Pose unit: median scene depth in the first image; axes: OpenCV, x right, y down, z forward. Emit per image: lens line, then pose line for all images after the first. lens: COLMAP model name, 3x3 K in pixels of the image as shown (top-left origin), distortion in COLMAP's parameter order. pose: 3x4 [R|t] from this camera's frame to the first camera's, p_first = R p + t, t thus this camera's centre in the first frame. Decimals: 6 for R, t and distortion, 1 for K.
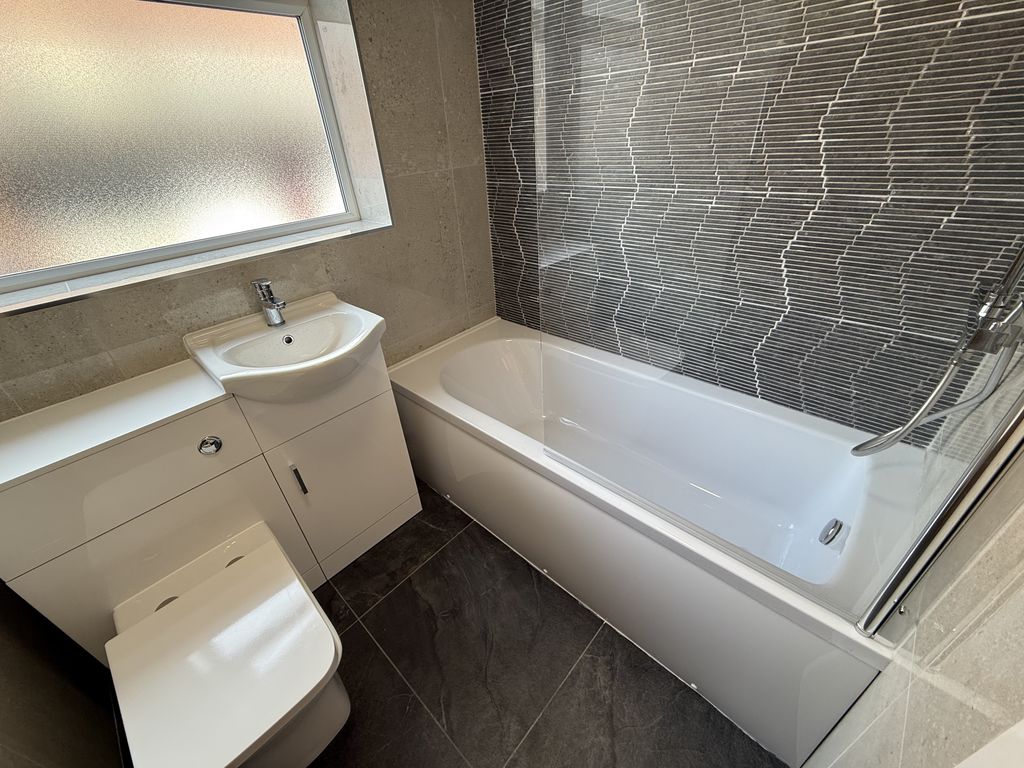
lens RADIAL K [[410.7, 0, 510.6], [0, 410.7, 382.7], [0, 0, 1]] dist [0.000310, 0.000346]
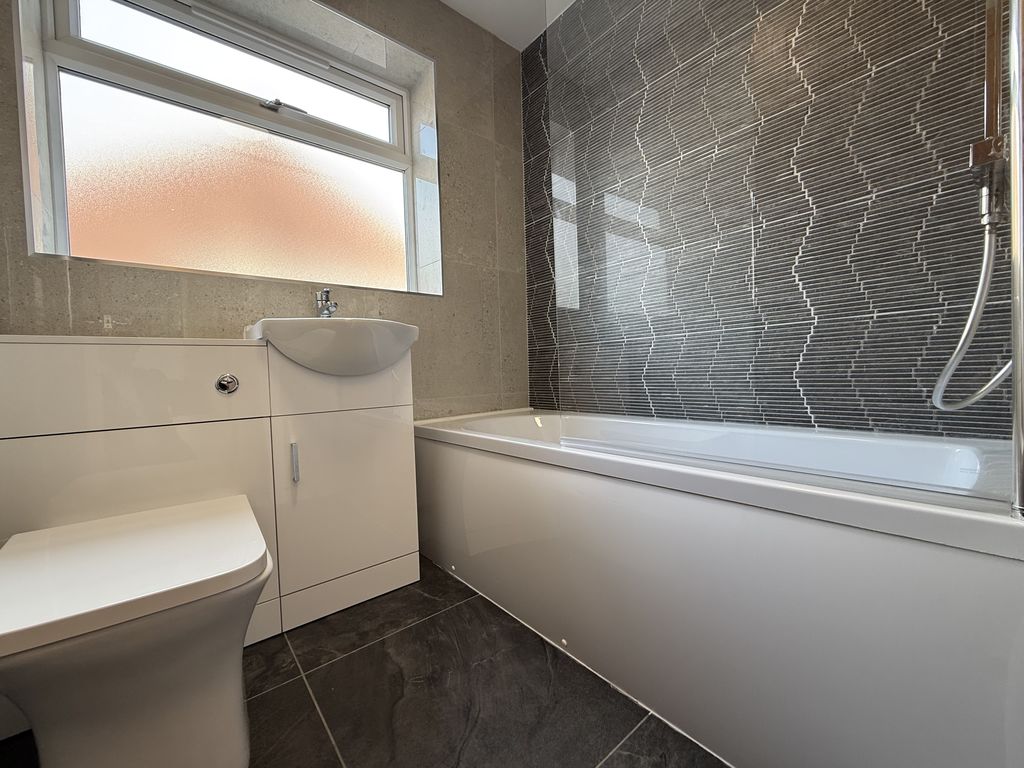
lens RADIAL K [[410.7, 0, 509.7], [0, 410.7, 381.6], [0, 0, 1]] dist [0.000310, 0.000346]
pose [[0.991140, 0.028902, -0.129638, 0.077546], [-0.090170, 0.863069, -0.496973, 0.476581], [0.097523, 0.504259, 0.858028, 0.152383]]
